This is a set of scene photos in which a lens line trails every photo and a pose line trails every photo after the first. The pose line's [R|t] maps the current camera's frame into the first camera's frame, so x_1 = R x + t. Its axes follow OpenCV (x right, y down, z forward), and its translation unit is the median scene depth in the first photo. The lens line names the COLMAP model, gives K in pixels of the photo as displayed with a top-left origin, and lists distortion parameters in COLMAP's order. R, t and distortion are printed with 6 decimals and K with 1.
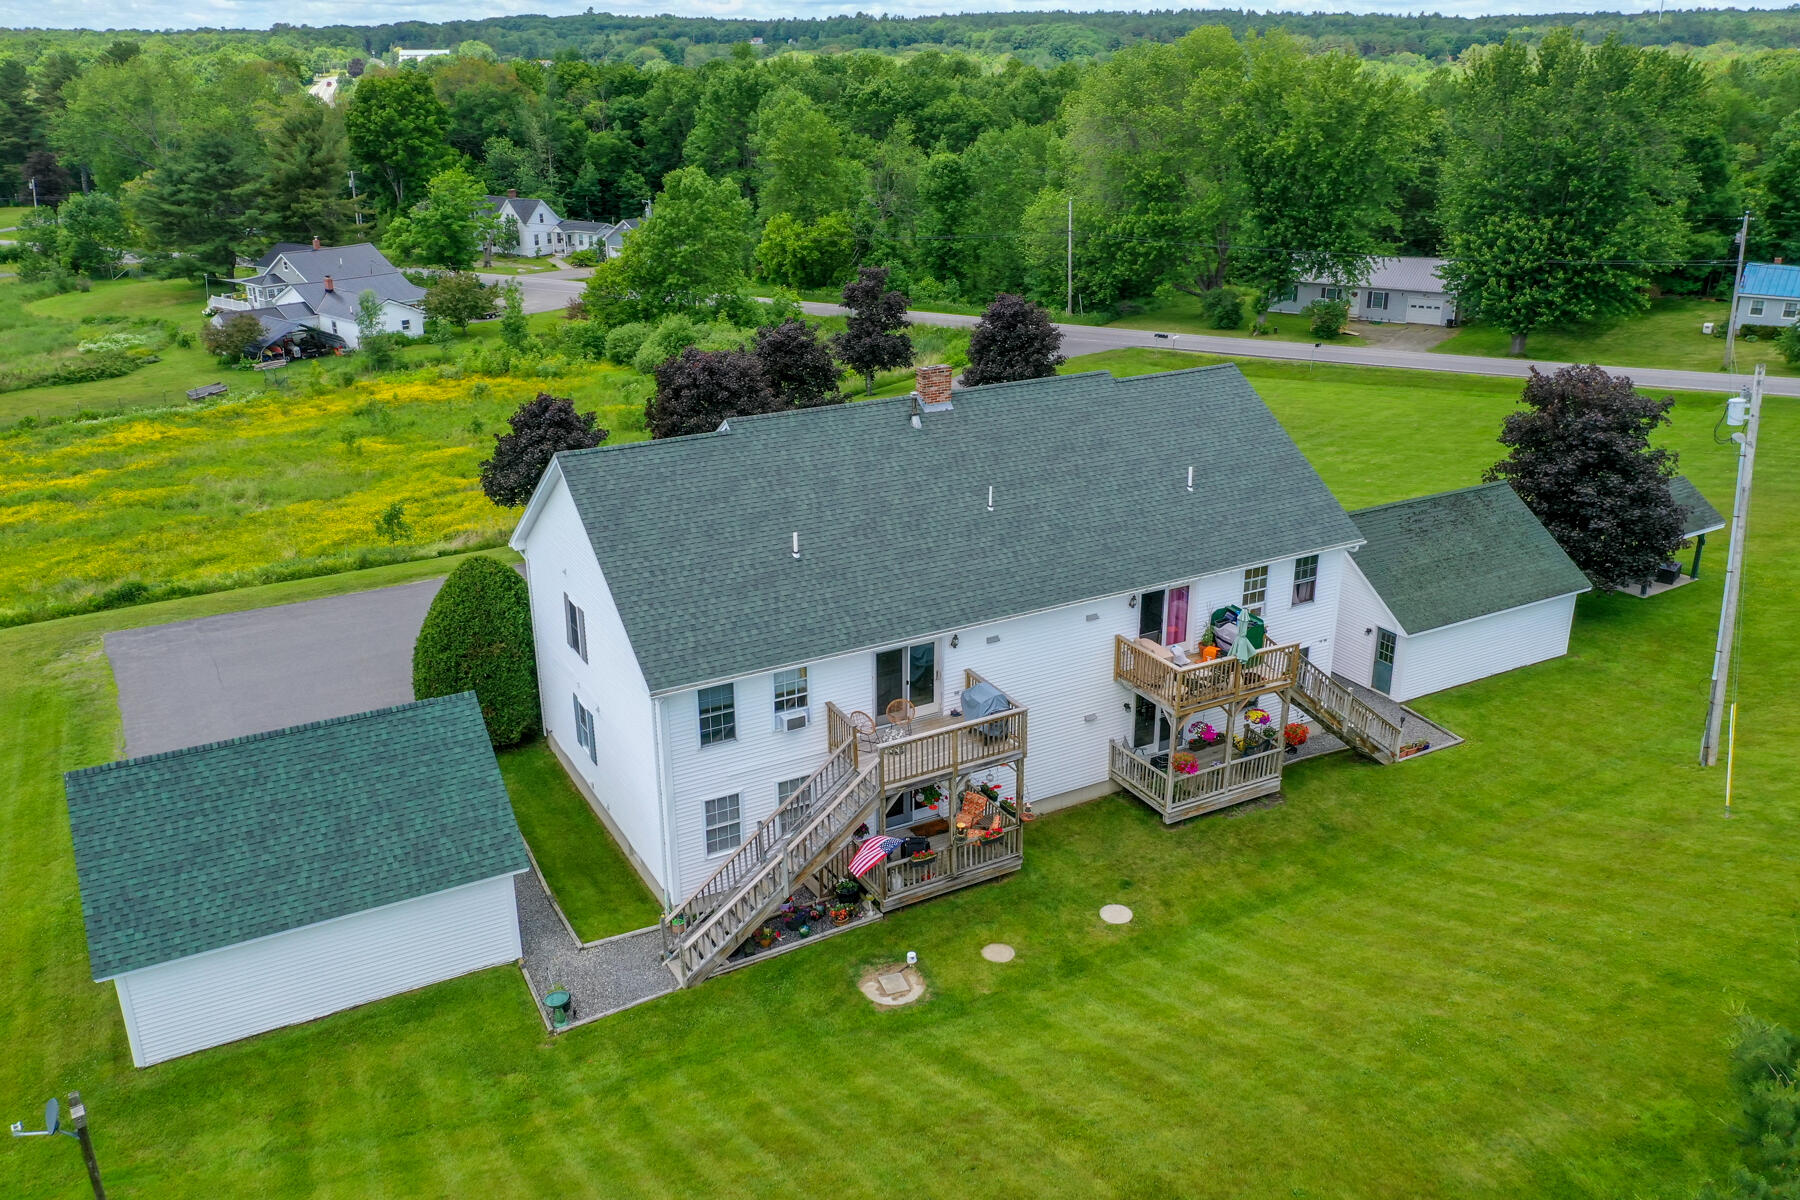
lens RADIAL K [[1416.0, 0, 906.0], [0, 1416.0, 599.2], [0, 0, 1]] dist [0.001701, 0.005030]
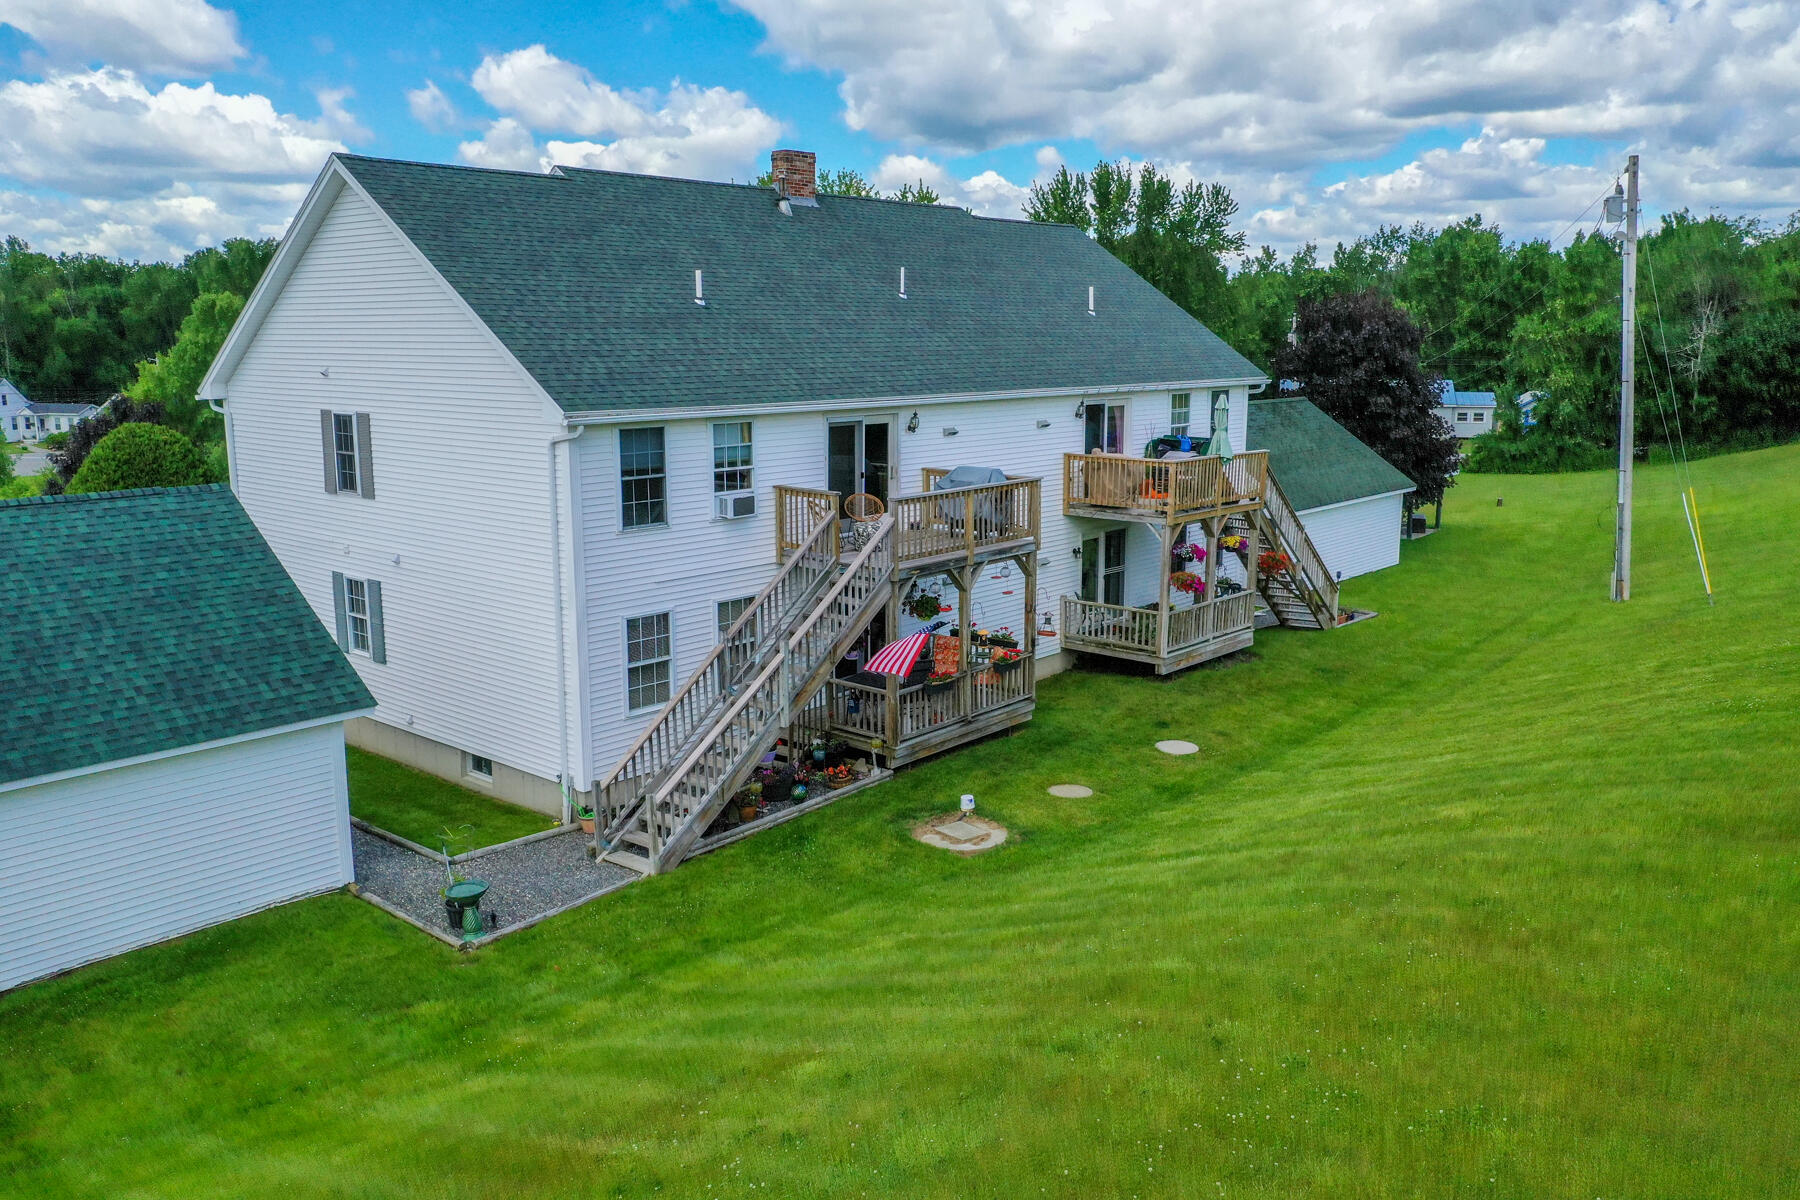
lens RADIAL K [[1416.0, 0, 895.2], [0, 1416.0, 605.8], [0, 0, 1]] dist [0.001701, 0.005030]
pose [[0.940751, -0.062908, 0.333211, -0.240965], [0.120342, 0.980616, -0.154629, 0.250736], [-0.317025, 0.185567, 0.930086, 0.340833]]
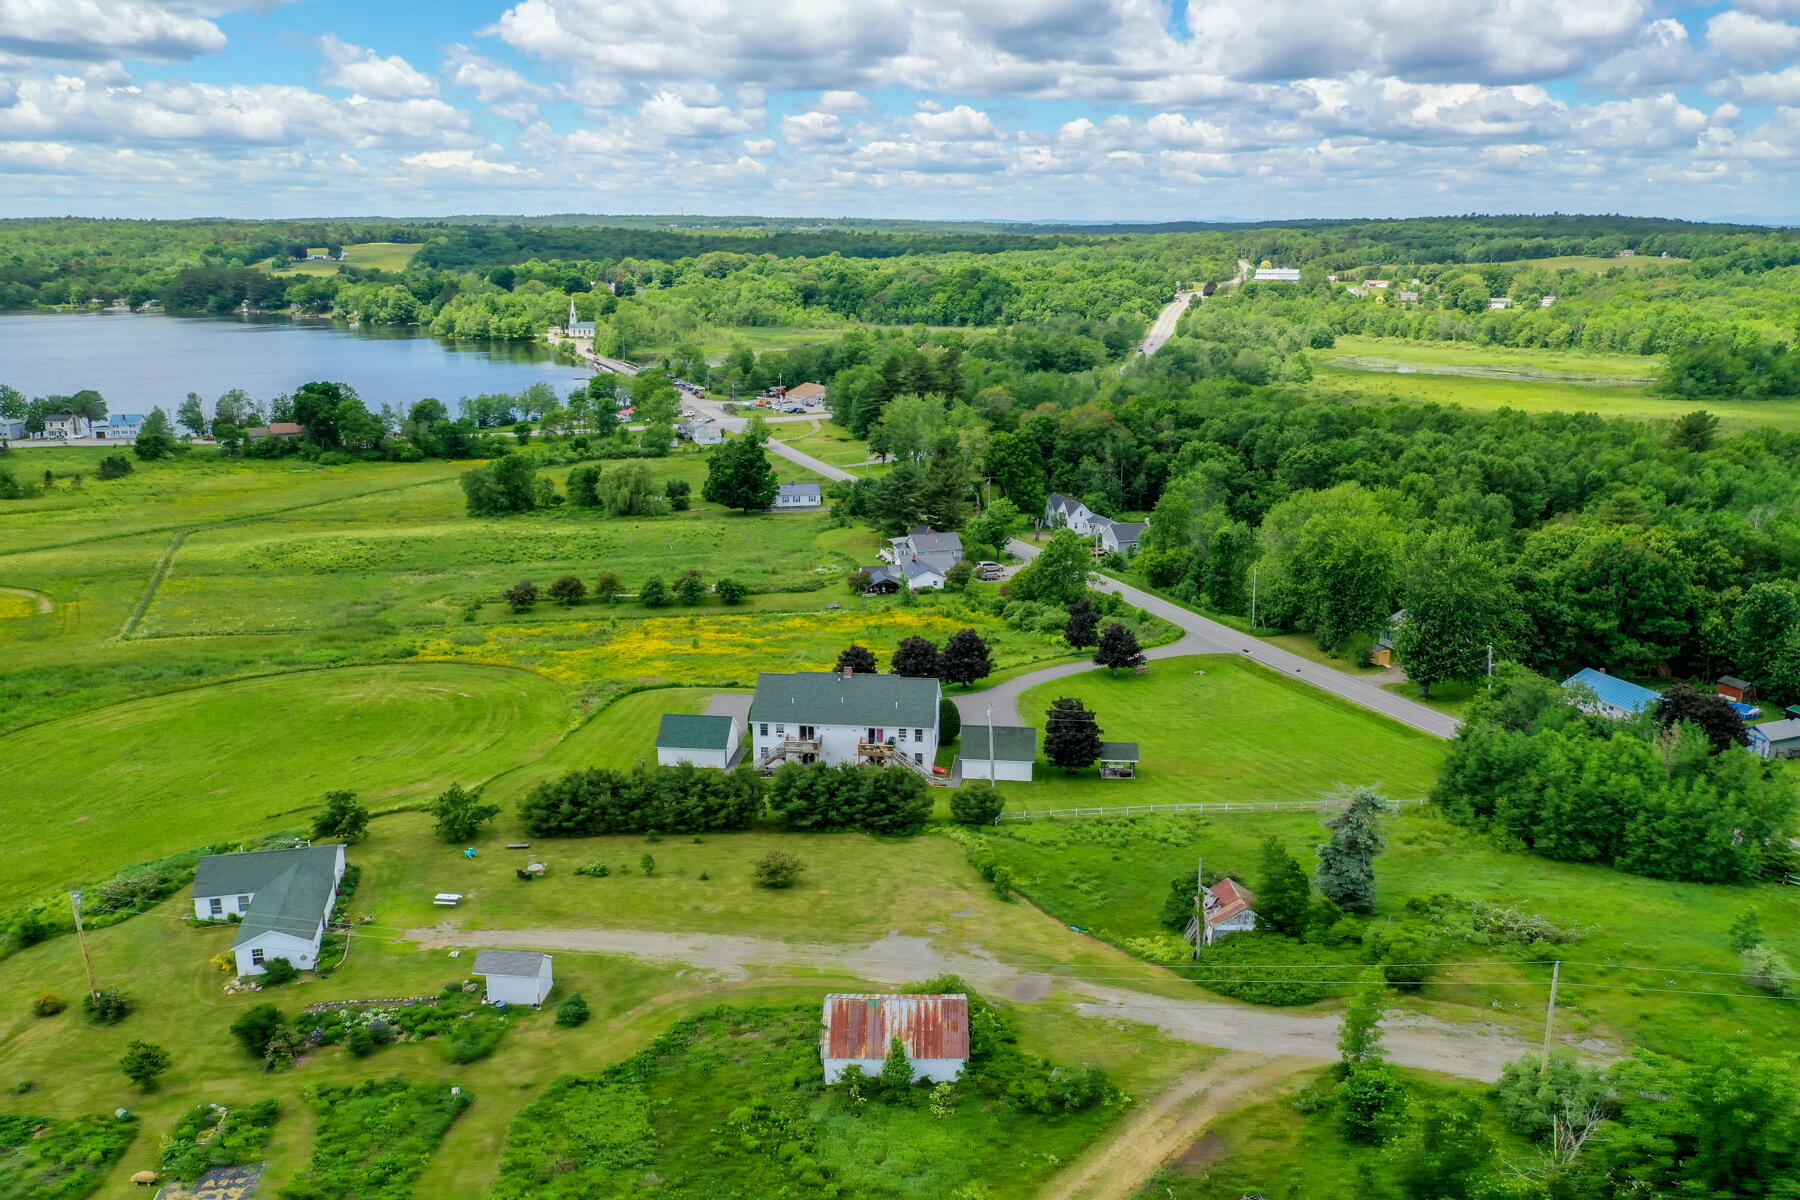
lens RADIAL K [[1416.0, 0, 897.4], [0, 1416.0, 594.6], [0, 0, 1]] dist [0.001701, 0.005030]
pose [[0.820043, 0.151488, -0.551888, 2.906378], [-0.212323, 0.976041, -0.047573, -0.243452], [0.531459, 0.156191, 0.832560, -2.969515]]
